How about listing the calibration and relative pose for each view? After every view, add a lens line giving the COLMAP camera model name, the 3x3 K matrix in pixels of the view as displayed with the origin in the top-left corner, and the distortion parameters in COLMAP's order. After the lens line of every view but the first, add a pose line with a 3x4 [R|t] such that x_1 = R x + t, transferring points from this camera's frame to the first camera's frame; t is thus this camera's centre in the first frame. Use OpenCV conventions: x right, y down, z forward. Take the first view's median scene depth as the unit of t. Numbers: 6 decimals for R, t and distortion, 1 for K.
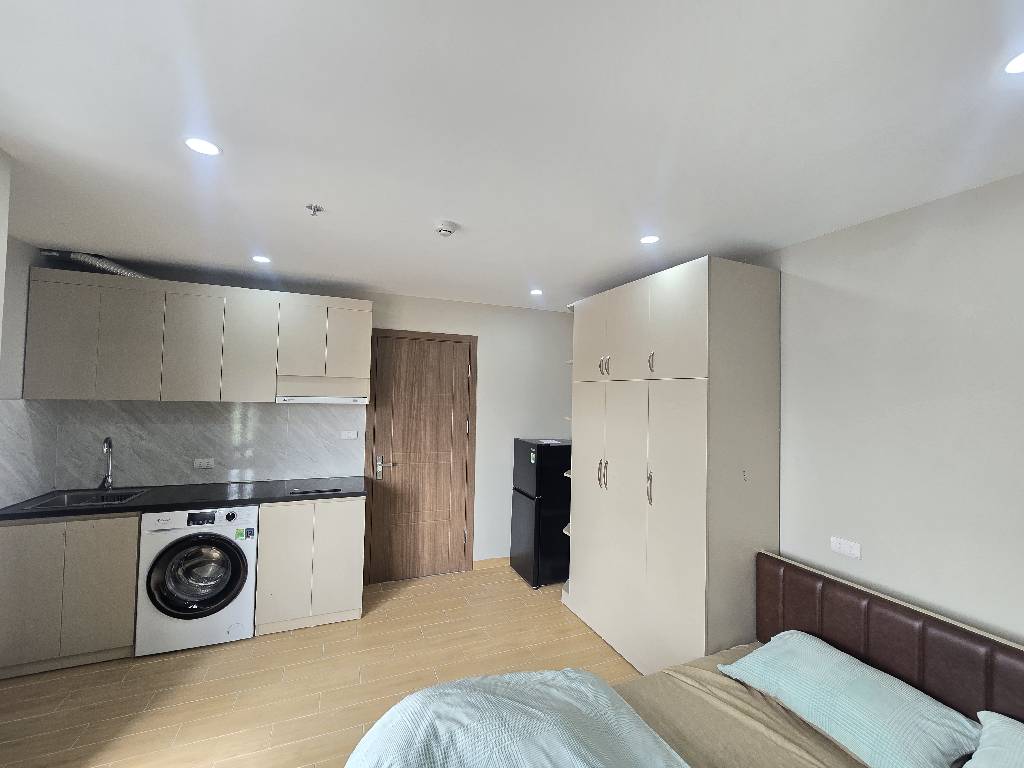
lens RADIAL K [[412.8, 0, 512.0], [0, 412.8, 384.0], [0, 0, 1]] dist [0.000958, -0.000034]
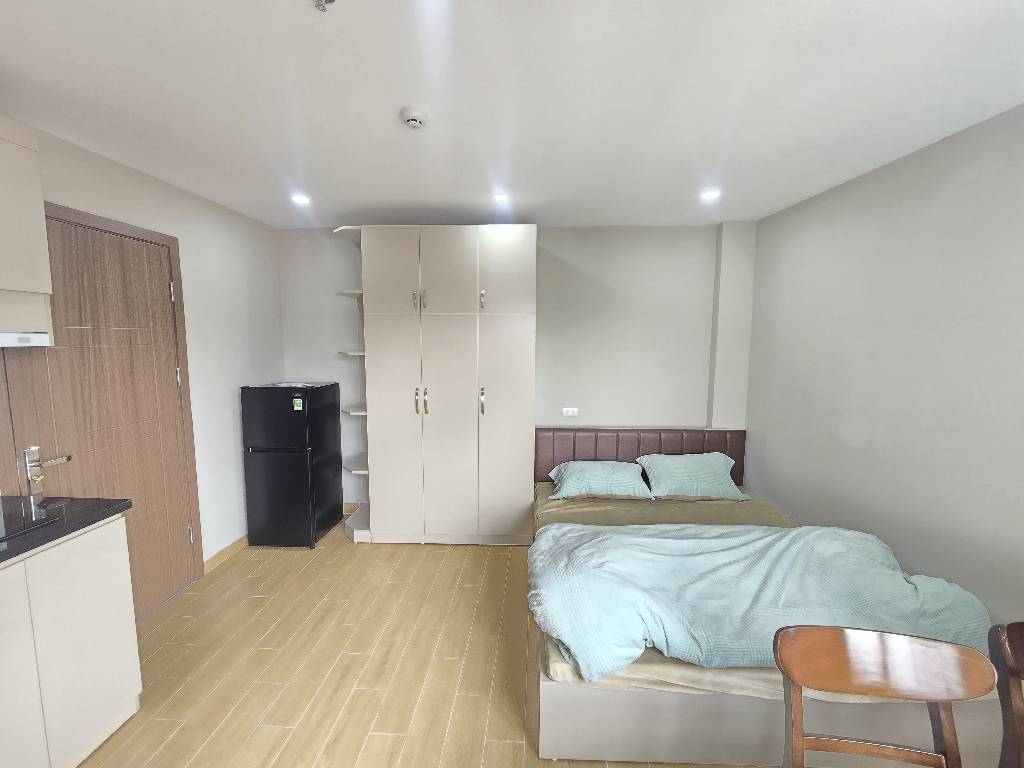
lens RADIAL K [[412.8, 0, 512.0], [0, 412.8, 384.0], [0, 0, 1]] dist [0.000958, -0.000034]
pose [[0.446606, -0.124263, 0.886060, -0.551855], [-0.016071, 0.989035, 0.146805, 0.009399], [-0.894586, -0.079804, 0.439712, 0.276722]]
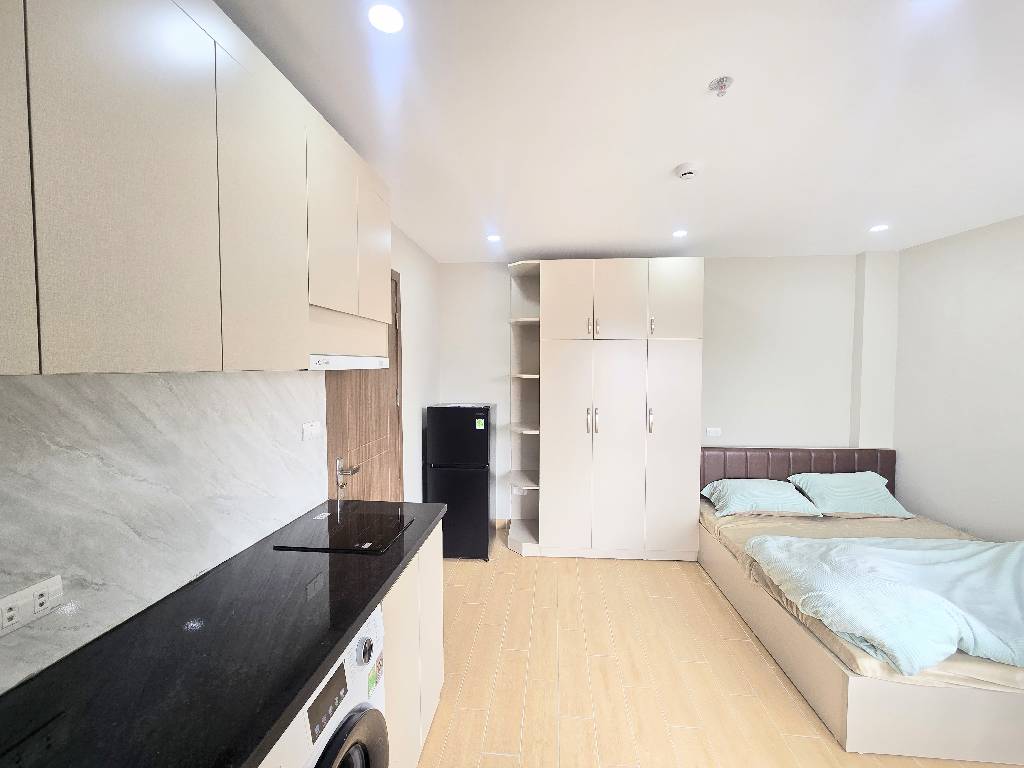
lens RADIAL K [[413.0, 0, 512.4], [0, 413.0, 380.8], [0, 0, 1]] dist [-0.025975, 0.008181]
pose [[0.488763, -0.064894, 0.870000, -0.772682], [-0.010415, 0.996725, 0.080197, 0.015728], [-0.872355, -0.048258, 0.486486, 0.562574]]
